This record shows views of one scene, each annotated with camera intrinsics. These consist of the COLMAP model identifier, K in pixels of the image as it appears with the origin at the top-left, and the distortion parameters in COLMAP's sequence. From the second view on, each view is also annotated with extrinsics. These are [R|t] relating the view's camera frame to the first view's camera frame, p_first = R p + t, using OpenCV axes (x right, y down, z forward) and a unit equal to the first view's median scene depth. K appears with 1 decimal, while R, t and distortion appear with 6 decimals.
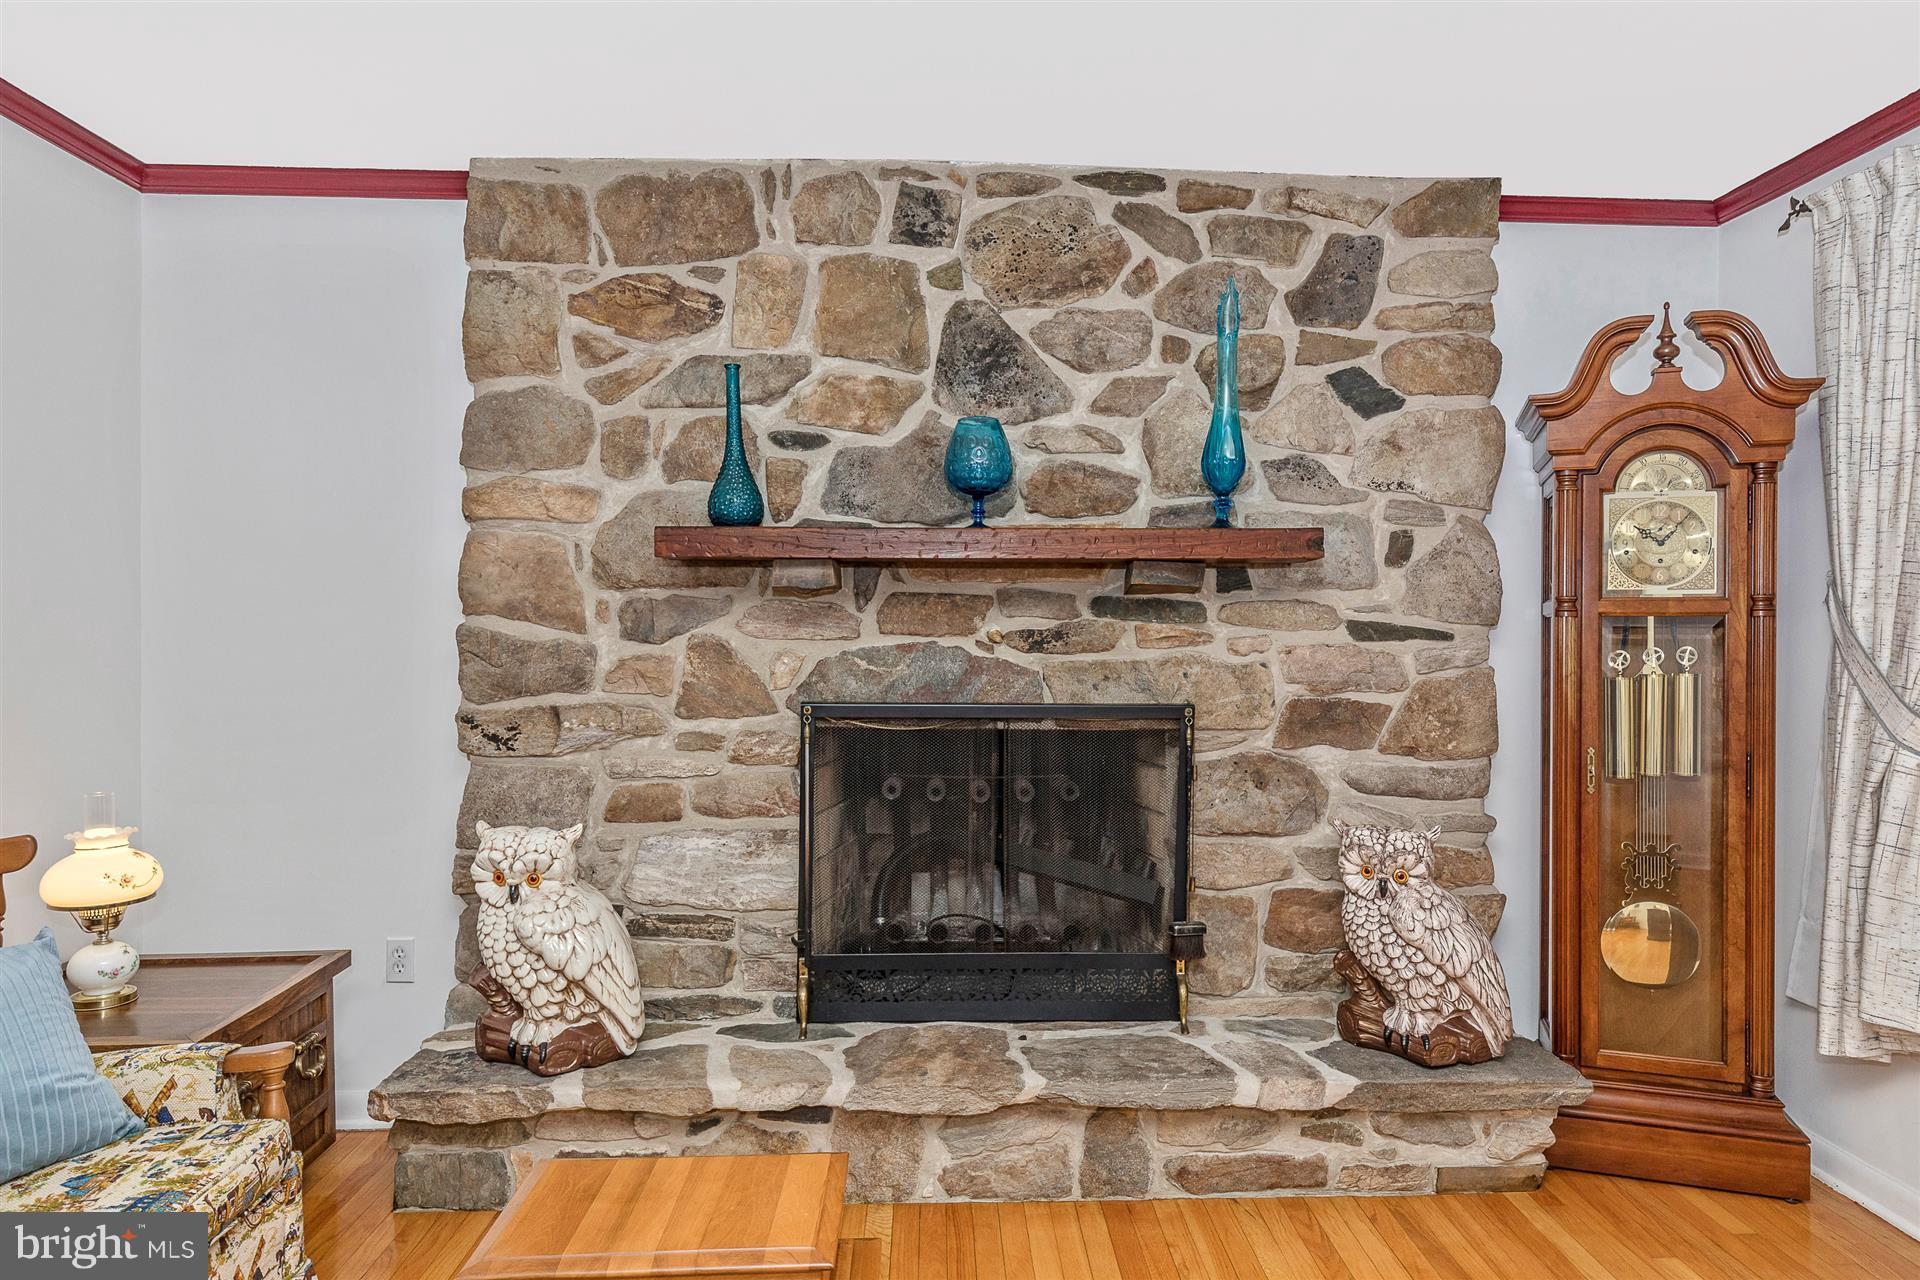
lens RADIAL K [[1140.4, 0, 960.0], [0, 1140.4, 640.0], [0, 0, 1]] dist [0.005656, -0.002047]
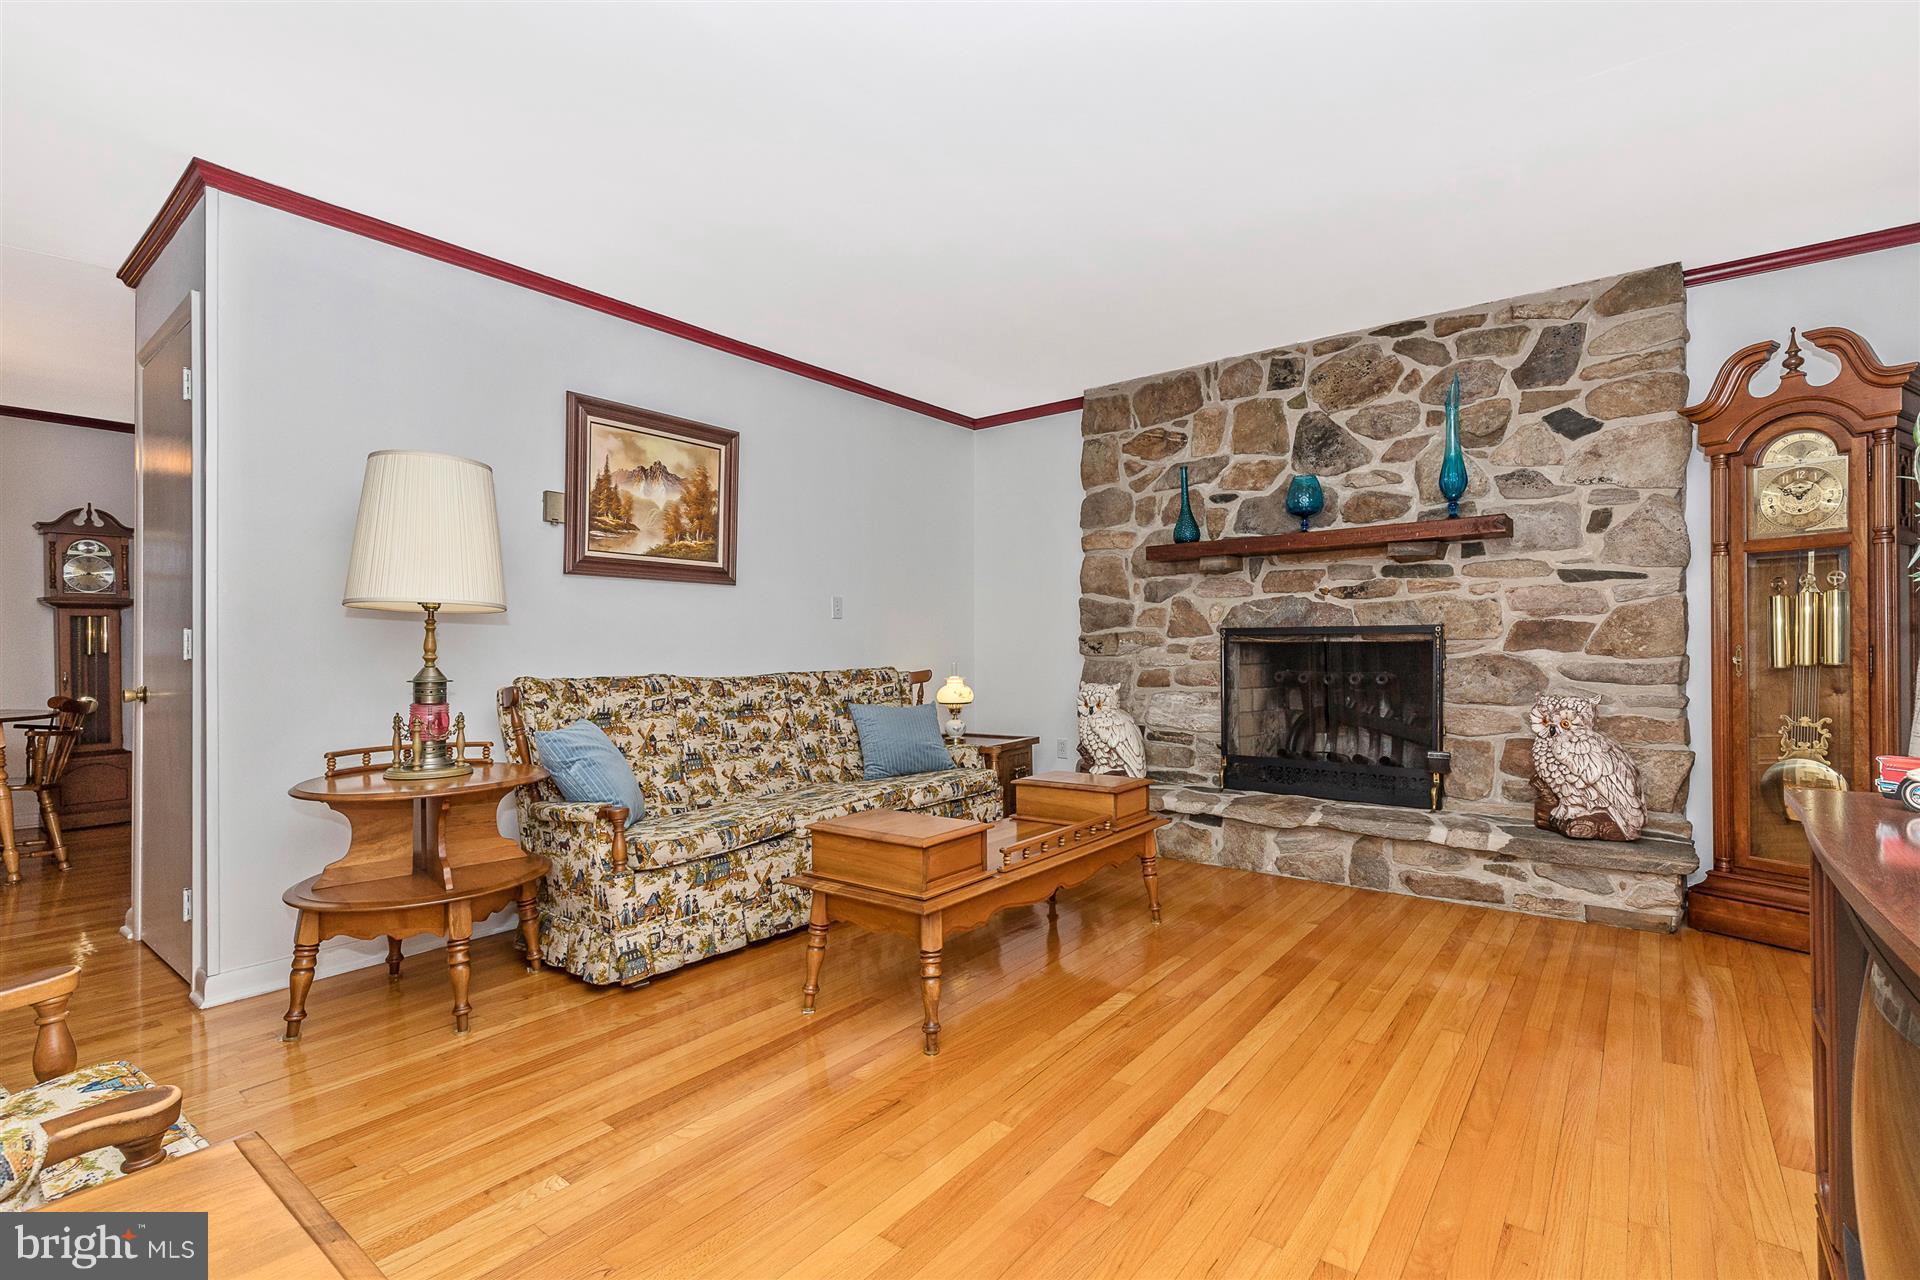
lens RADIAL K [[919.2, 0, 960.0], [0, 919.2, 640.0], [0, 0, 1]] dist [0.000663, -0.000271]
pose [[0.749665, -0.018437, -0.661561, 0.570373], [0.001850, 0.999666, -0.025763, 0.113487], [0.661815, 0.018089, 0.749449, -0.505064]]
